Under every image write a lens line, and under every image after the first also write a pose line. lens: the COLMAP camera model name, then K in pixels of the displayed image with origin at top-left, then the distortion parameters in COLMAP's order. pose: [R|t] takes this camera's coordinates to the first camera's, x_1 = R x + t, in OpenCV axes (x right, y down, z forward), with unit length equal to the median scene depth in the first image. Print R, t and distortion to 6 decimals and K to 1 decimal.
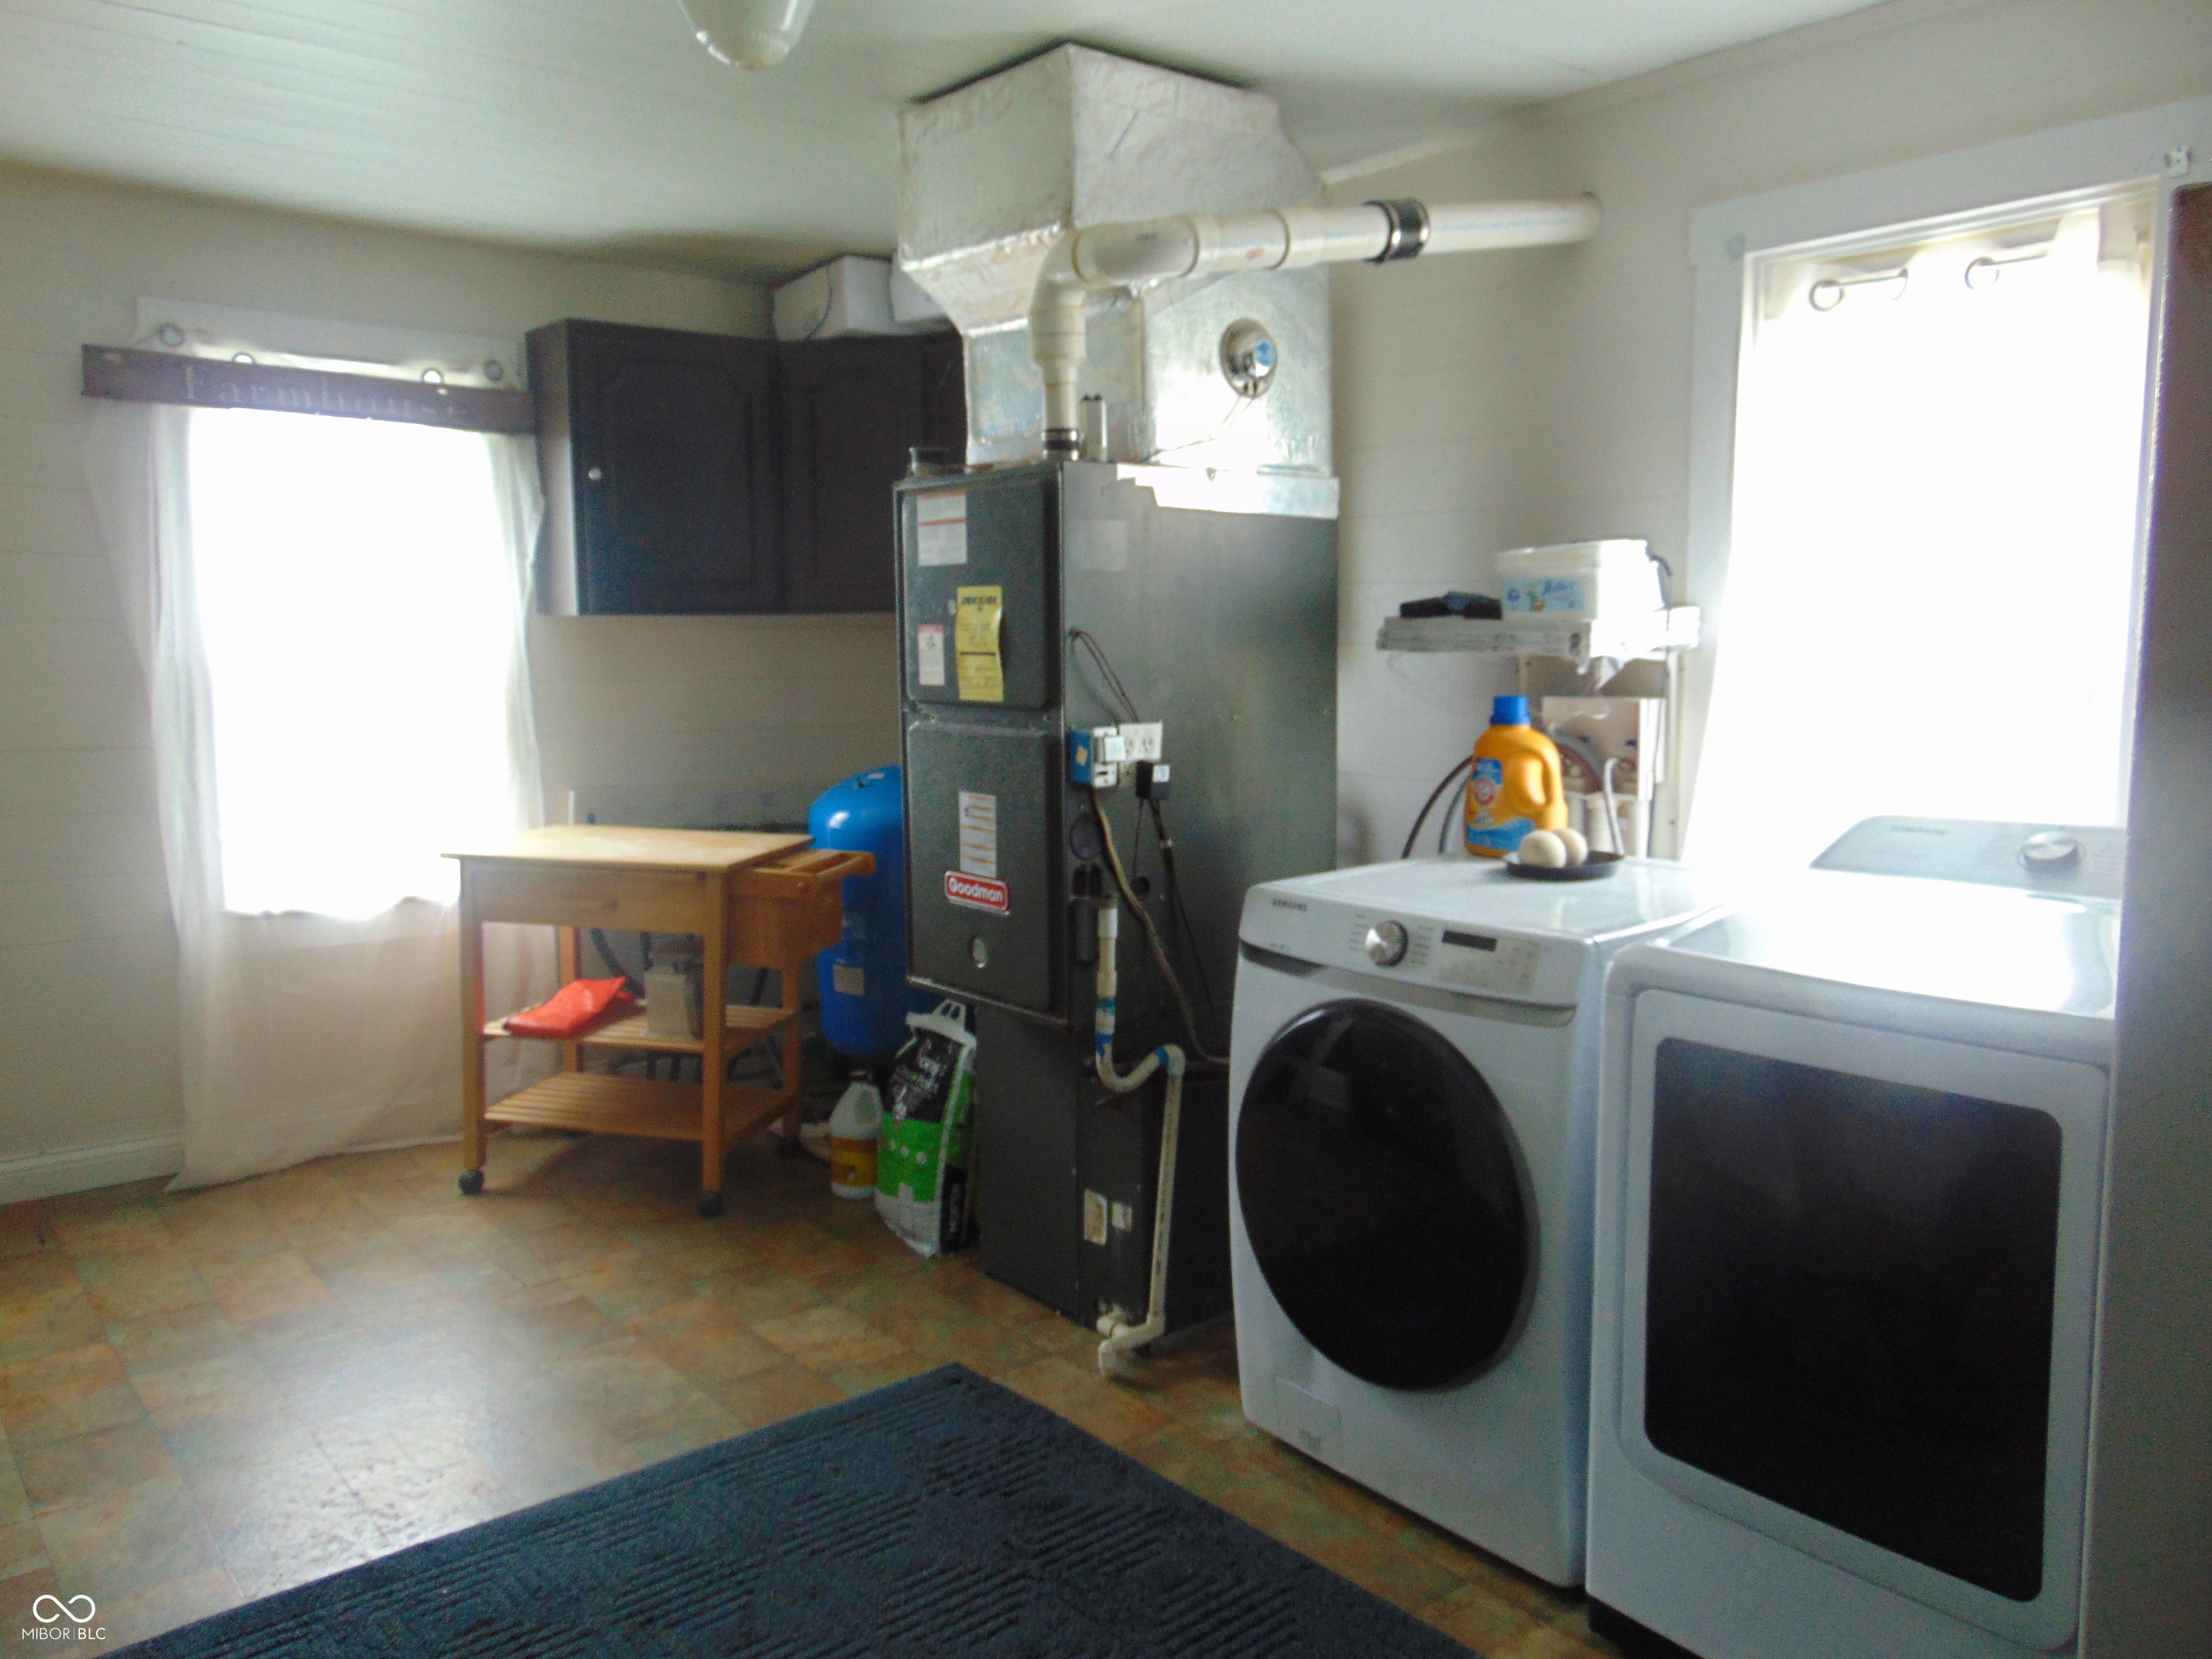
lens RADIAL K [[1651.6, 0, 1094.2], [0, 1651.6, 820.1], [0, 0, 1]] dist [-0.044179, 0.087616]
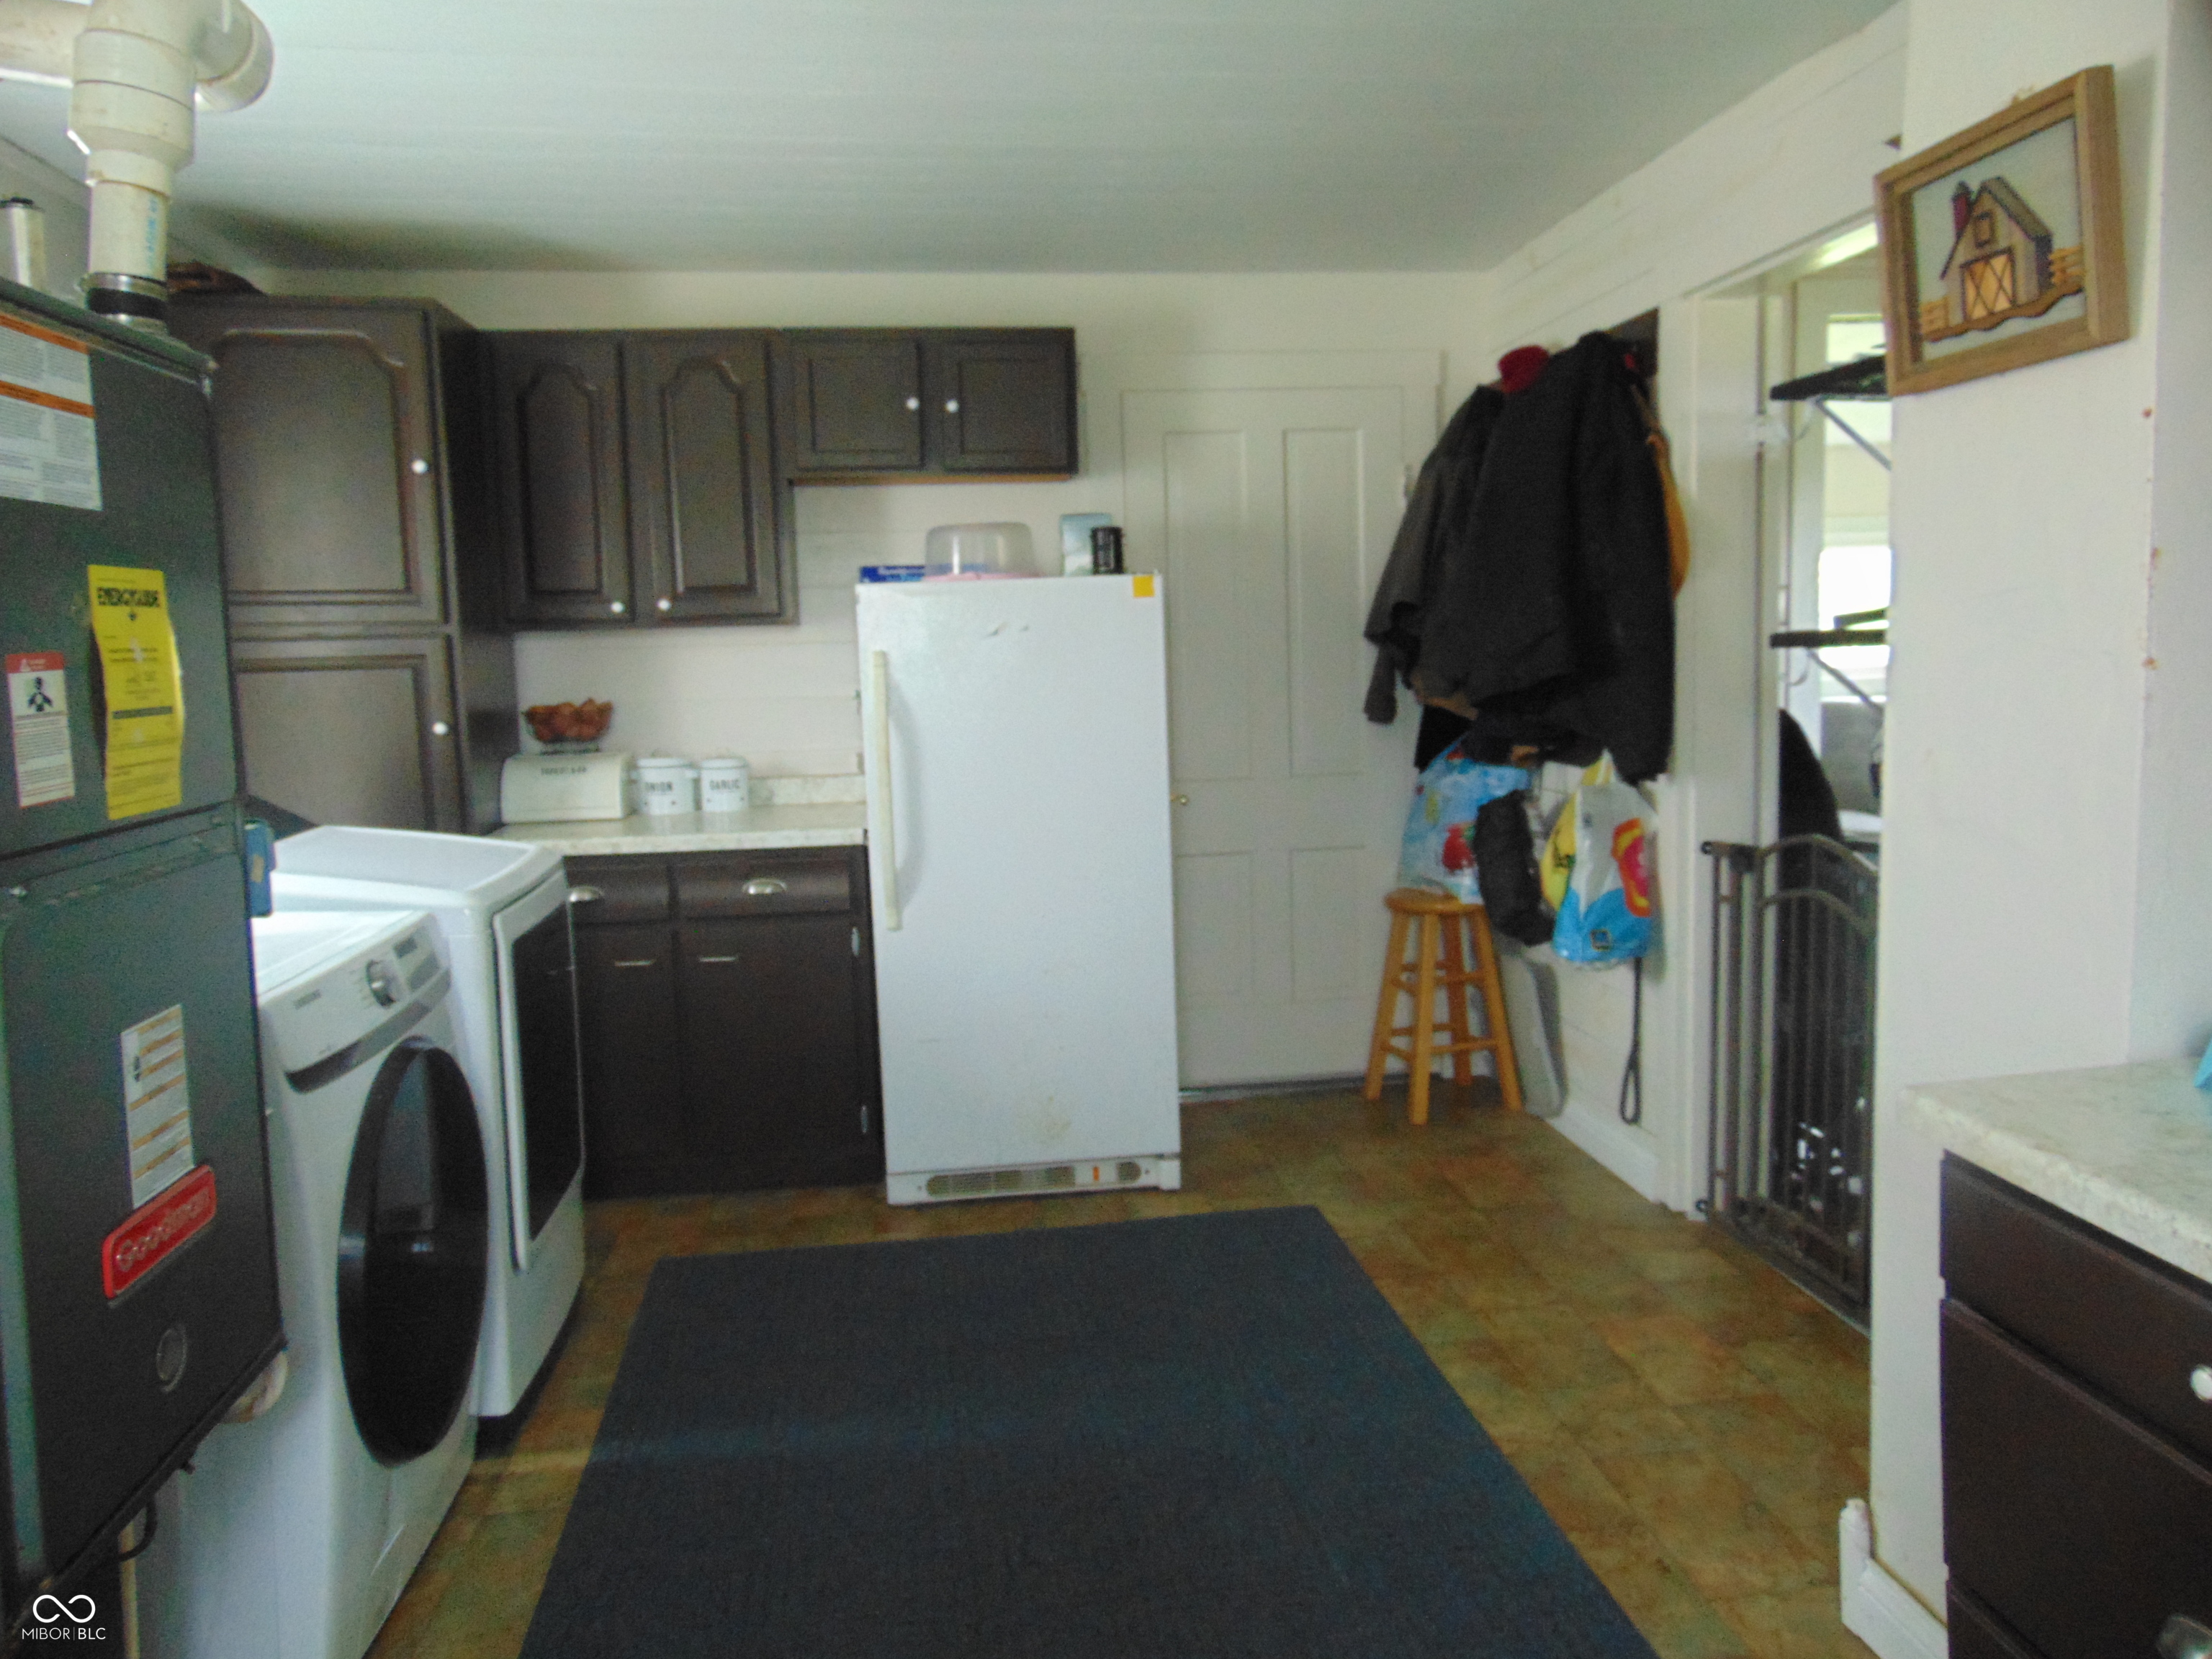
lens RADIAL K [[1651.6, 0, 1094.2], [0, 1651.6, 820.1], [0, 0, 1]] dist [-0.044179, 0.087616]
pose [[-0.841034, -0.035448, 0.539819, -0.552190], [0.093742, 0.973207, 0.209956, -0.144917], [-0.532798, 0.227184, -0.815177, 1.254984]]
